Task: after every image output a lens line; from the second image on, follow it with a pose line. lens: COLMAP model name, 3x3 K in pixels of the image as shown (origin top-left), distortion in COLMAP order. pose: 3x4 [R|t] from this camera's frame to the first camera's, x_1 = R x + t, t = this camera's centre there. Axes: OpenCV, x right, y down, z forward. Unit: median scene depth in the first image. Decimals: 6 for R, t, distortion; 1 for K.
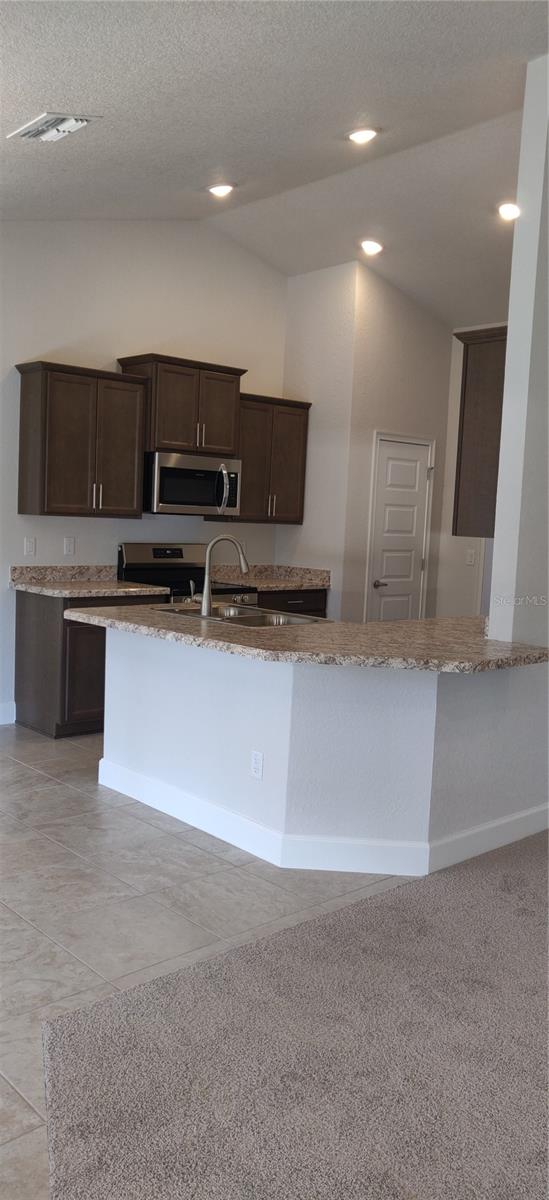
lens RADIAL K [[907.8, 0, 258.8], [0, 907.8, 592.2], [0, 0, 1]] dist [0.003319, 0.007843]
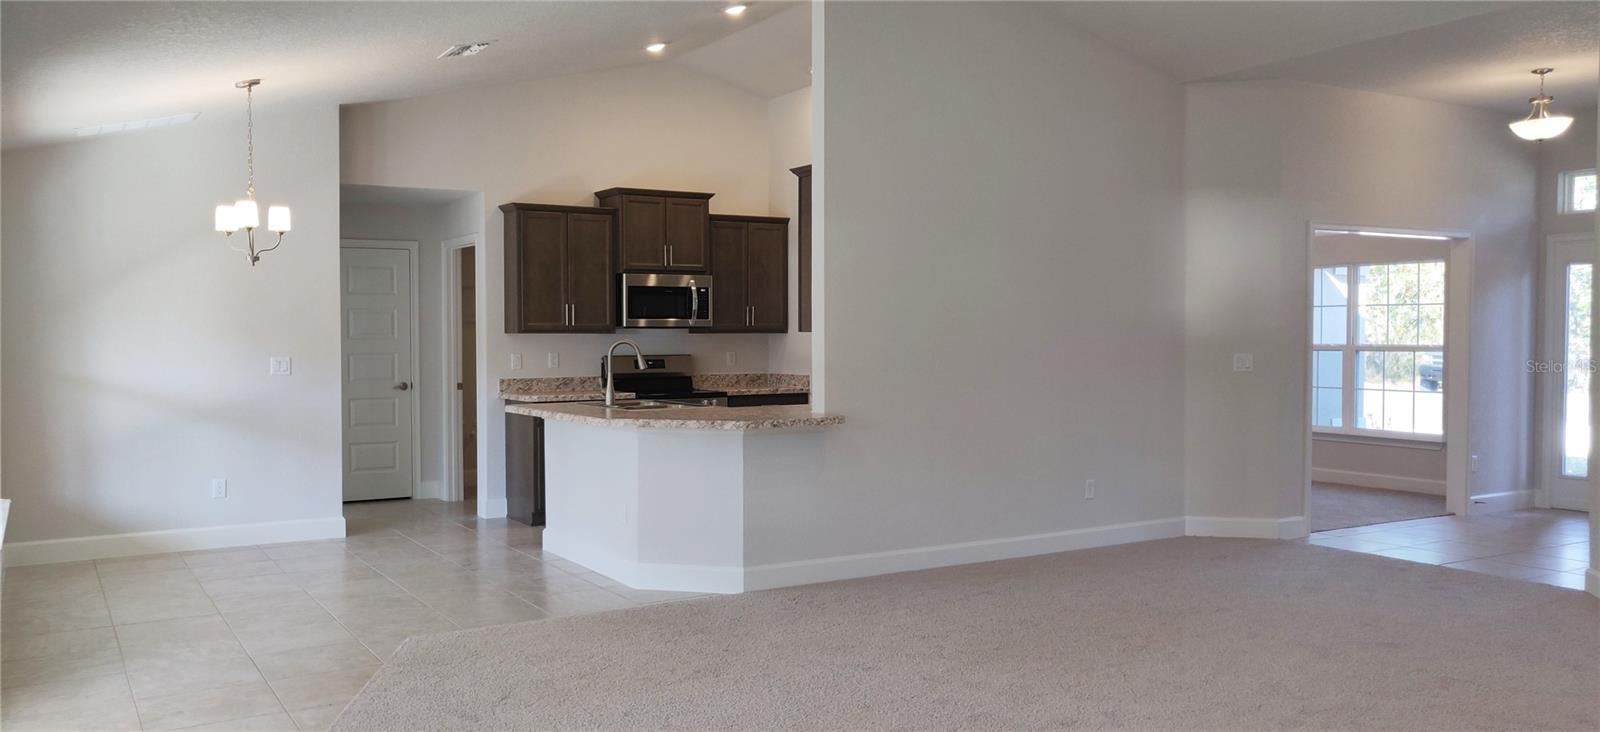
lens RADIAL K [[1210.4, 0, 780.2], [0, 1210.4, 364.4], [0, 0, 1]] dist [0.003319, 0.007843]
pose [[0.982025, -0.041293, -0.184177, 0.348009], [0.029291, 0.997295, -0.067413, 0.064819], [0.186463, 0.060807, 0.980578, -0.426472]]
